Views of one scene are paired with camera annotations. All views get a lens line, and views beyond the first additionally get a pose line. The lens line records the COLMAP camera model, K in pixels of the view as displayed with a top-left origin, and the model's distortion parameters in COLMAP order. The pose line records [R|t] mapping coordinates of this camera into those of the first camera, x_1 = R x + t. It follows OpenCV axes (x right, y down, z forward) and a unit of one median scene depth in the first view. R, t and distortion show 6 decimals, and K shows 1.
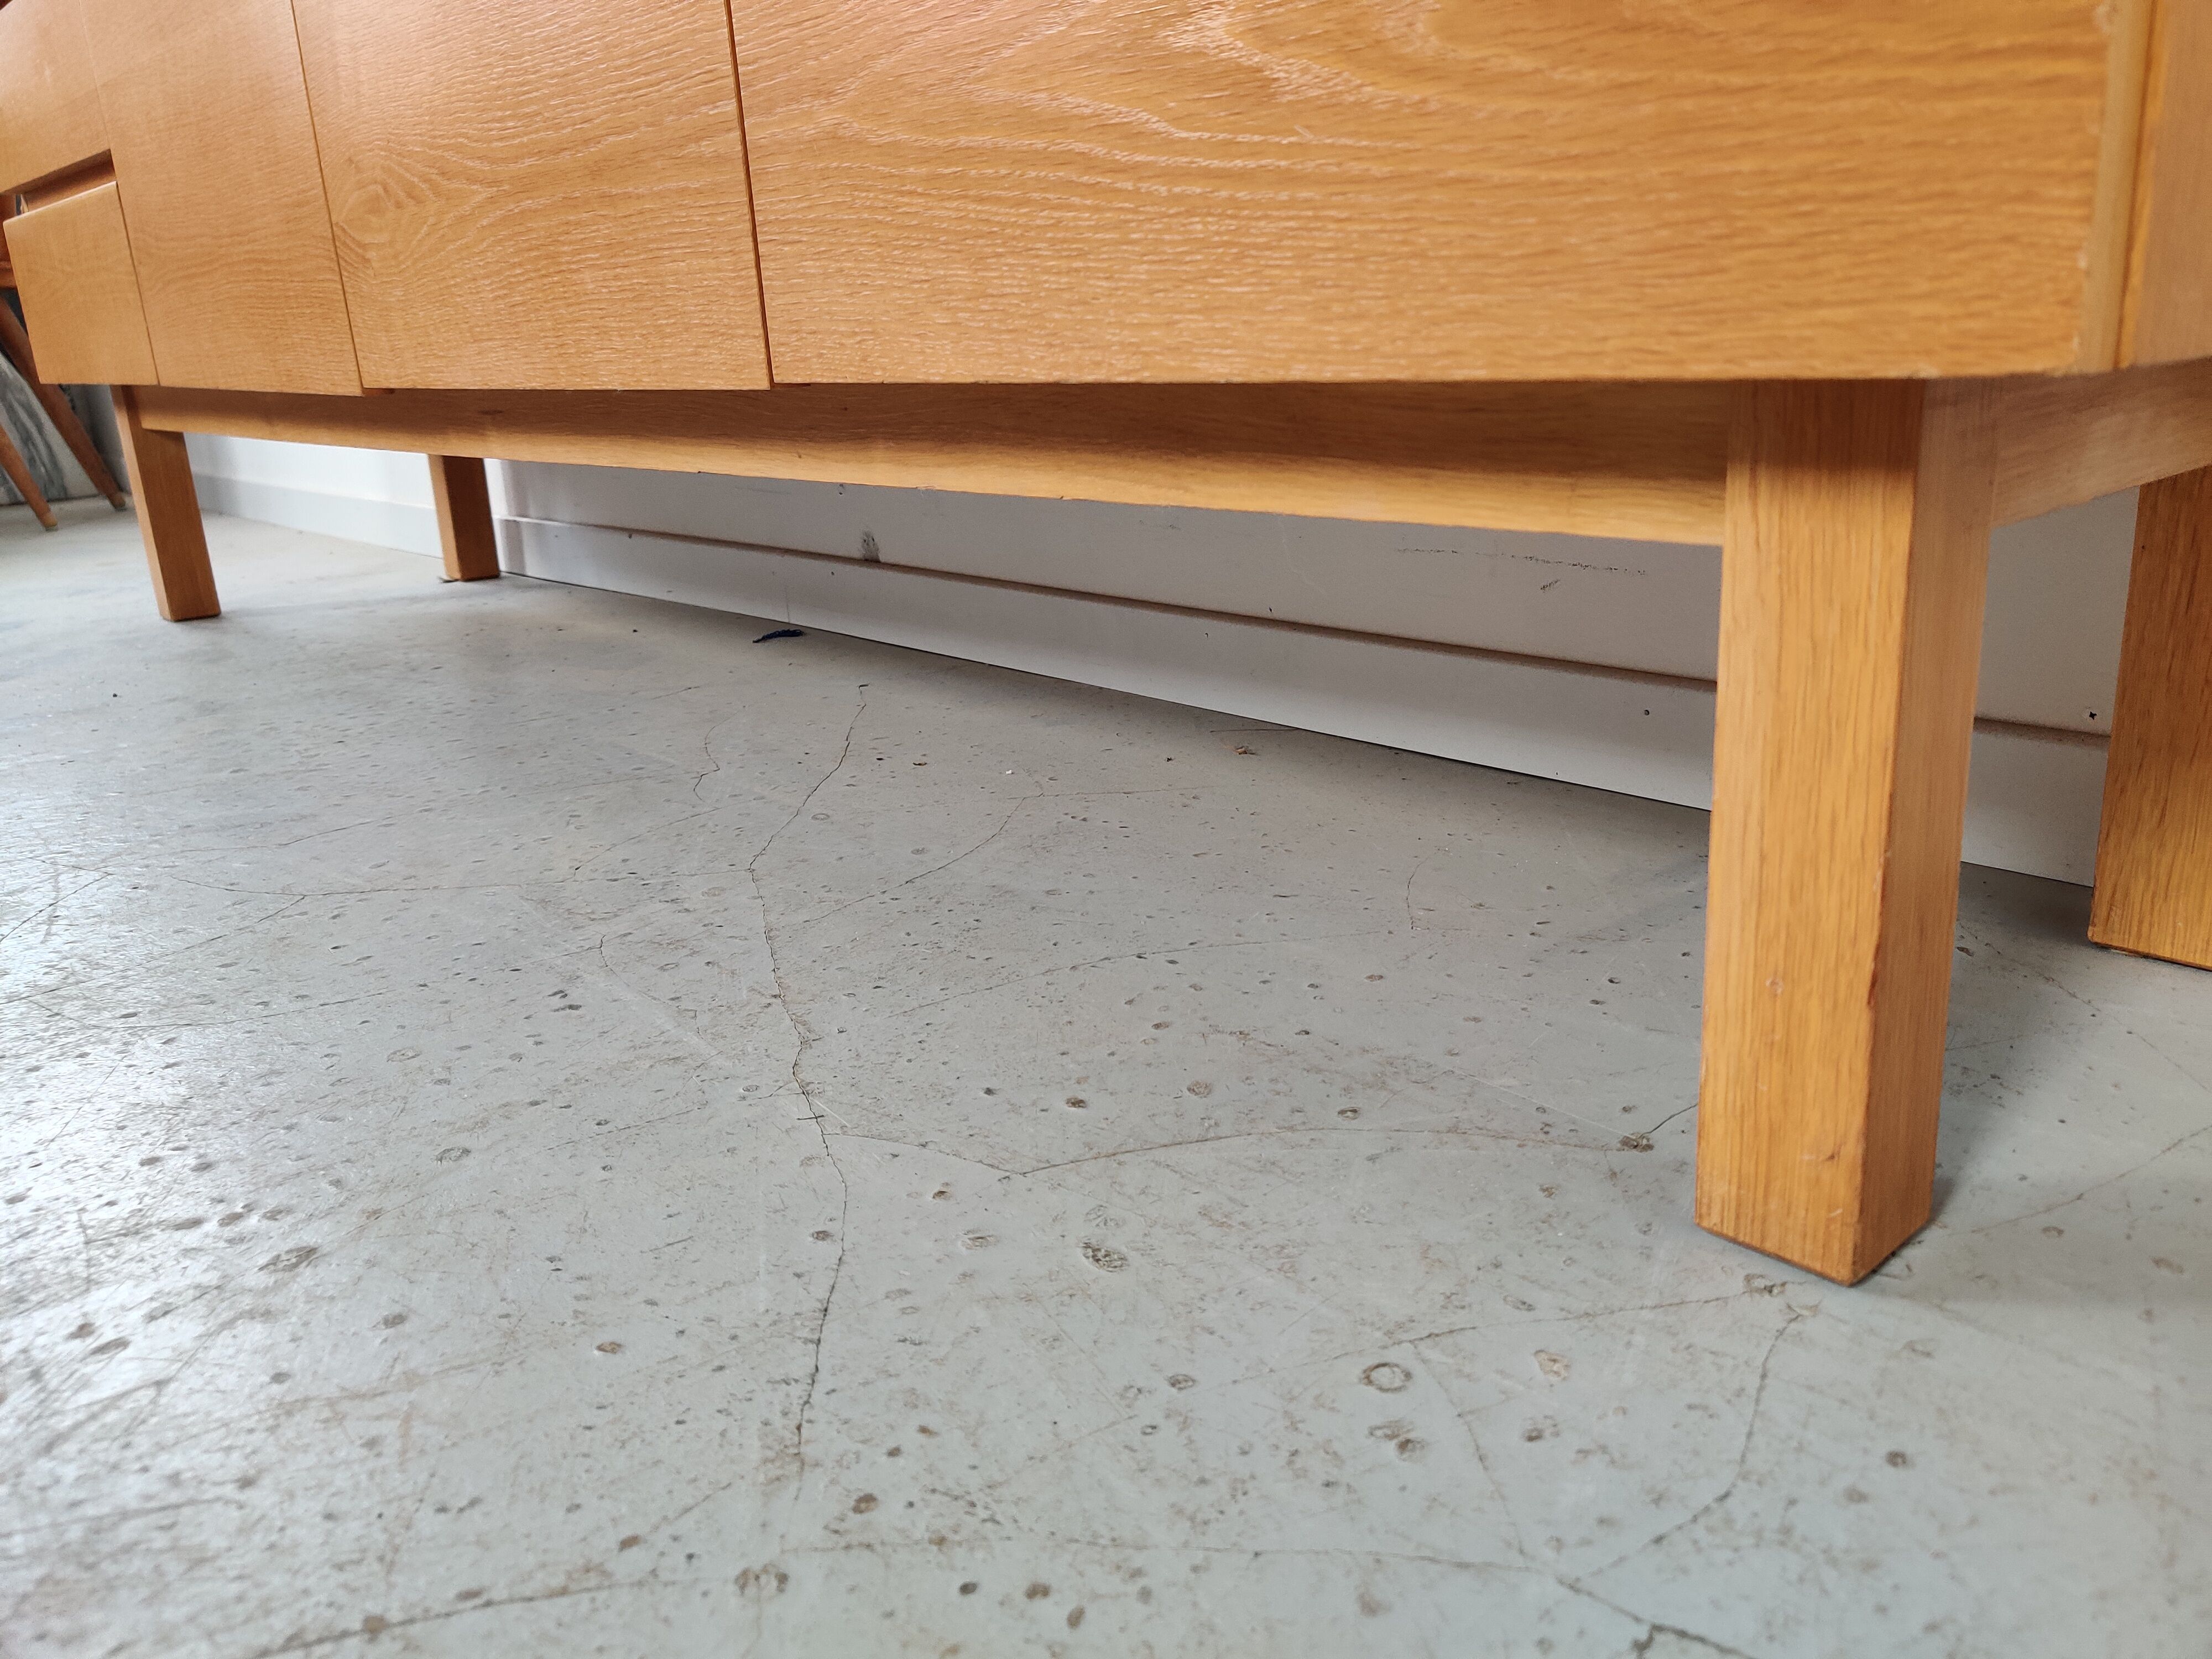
lens RADIAL K [[1725.7, 0, 1129.7], [0, 1725.7, 790.7], [0, 0, 1]] dist [0.017210, 0.001640]
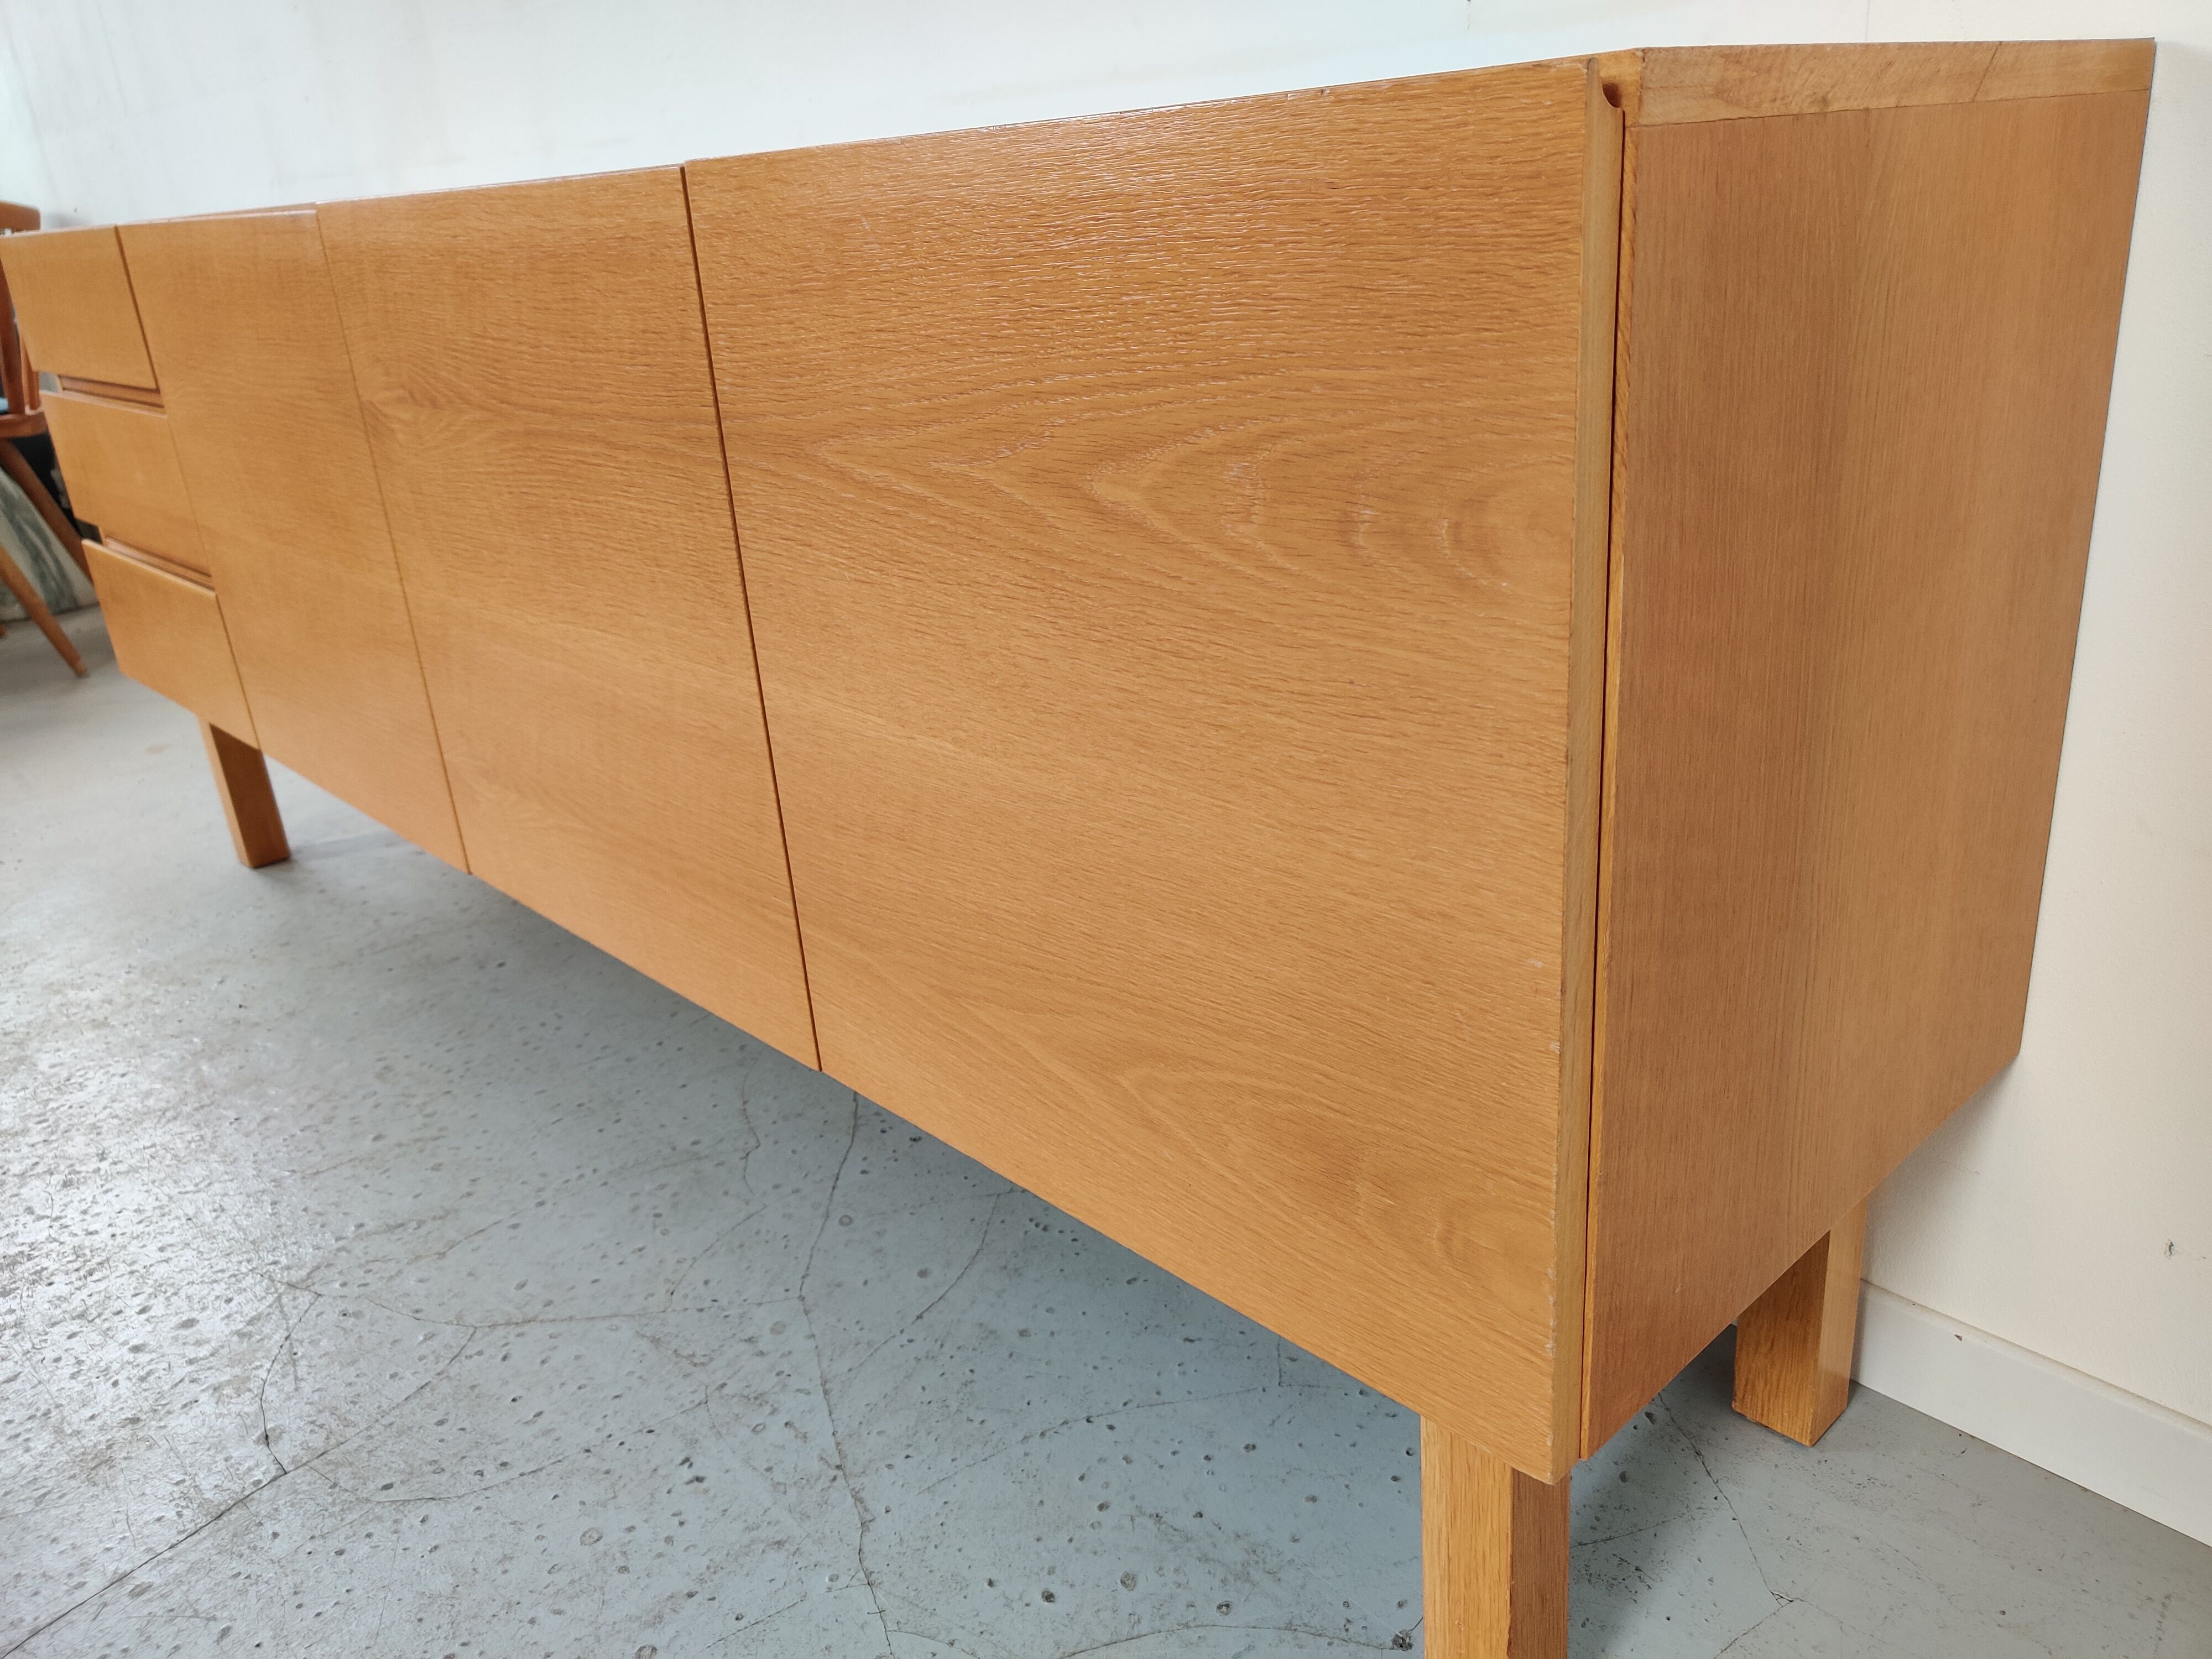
lens RADIAL K [[1714.8, 0, 1106.0], [0, 1714.8, 829.5], [0, 0, 1]] dist [0.056336, -0.063174]
pose [[0.999506, -0.029374, 0.011136, 0.021712], [0.028271, 0.995646, 0.088825, -0.591322], [-0.013697, -0.088466, 0.995985, -0.442636]]
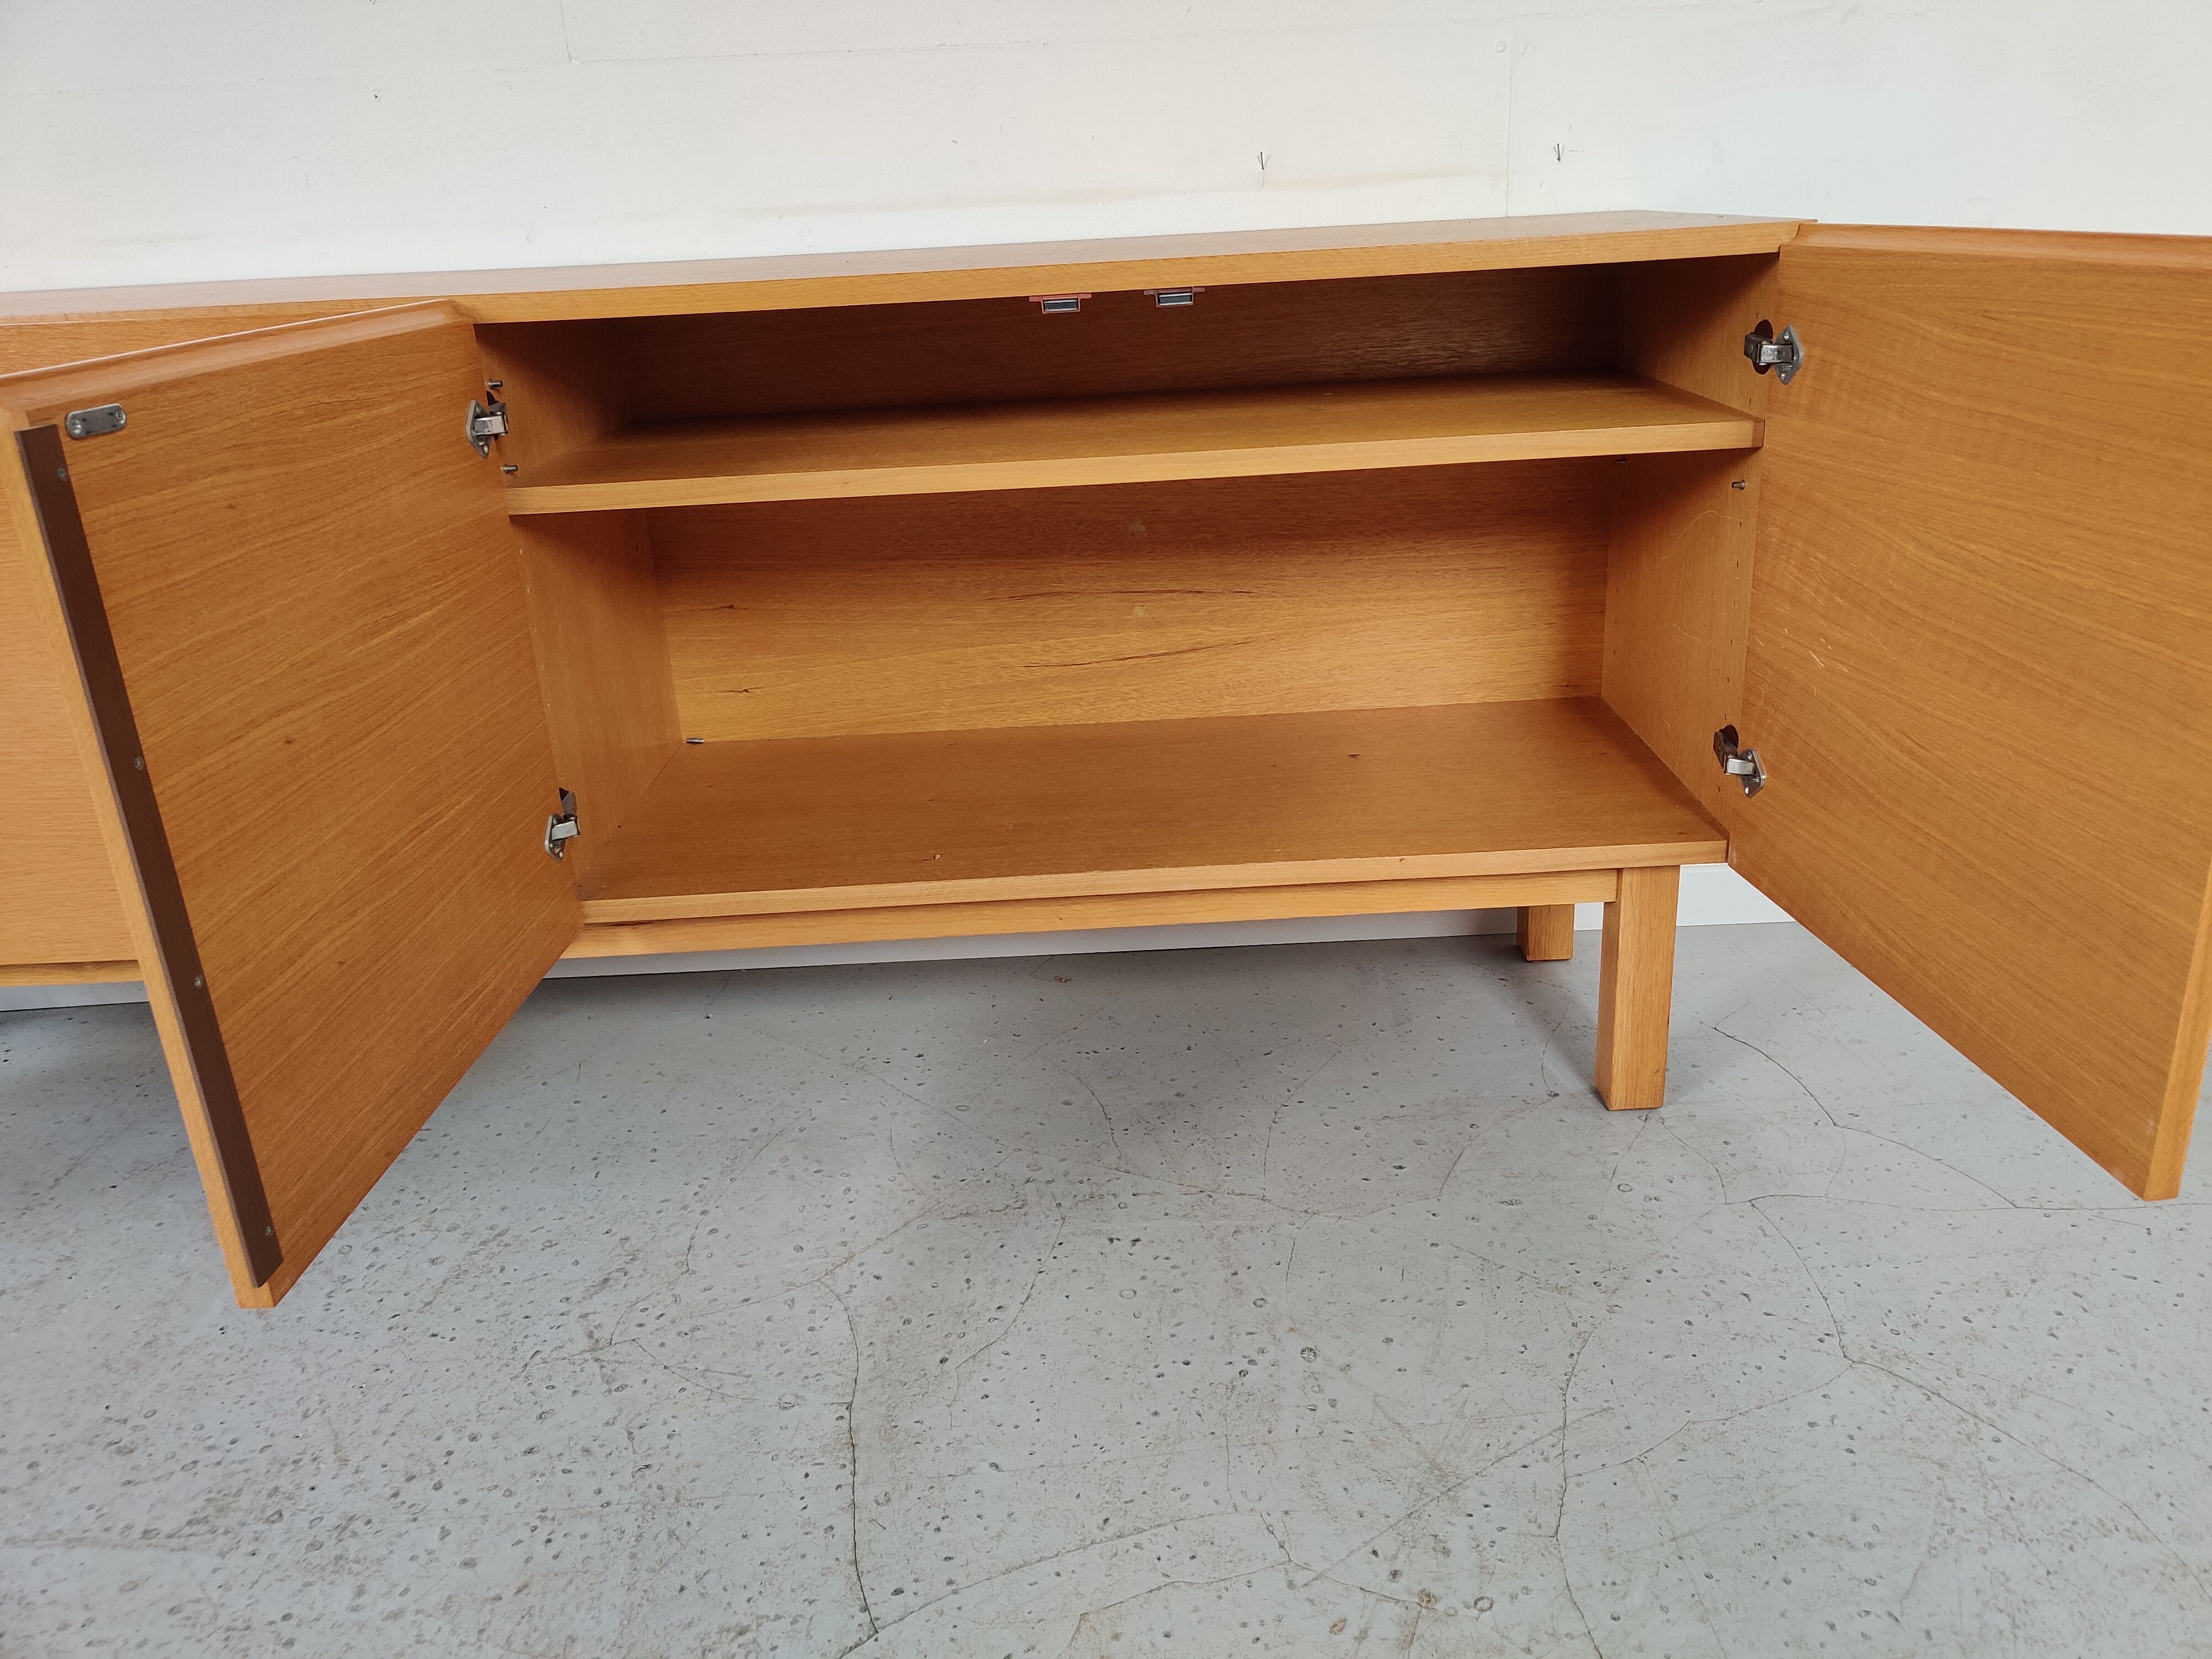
lens RADIAL K [[1656.8, 0, 1159.9], [0, 1656.8, 824.9], [0, 0, 1]] dist [0.060941, -0.045193]
pose [[0.655791, -0.256161, 0.710155, -1.659471], [0.228220, 0.963930, 0.136951, -0.629964], [-0.719621, 0.072260, 0.690597, -0.372583]]
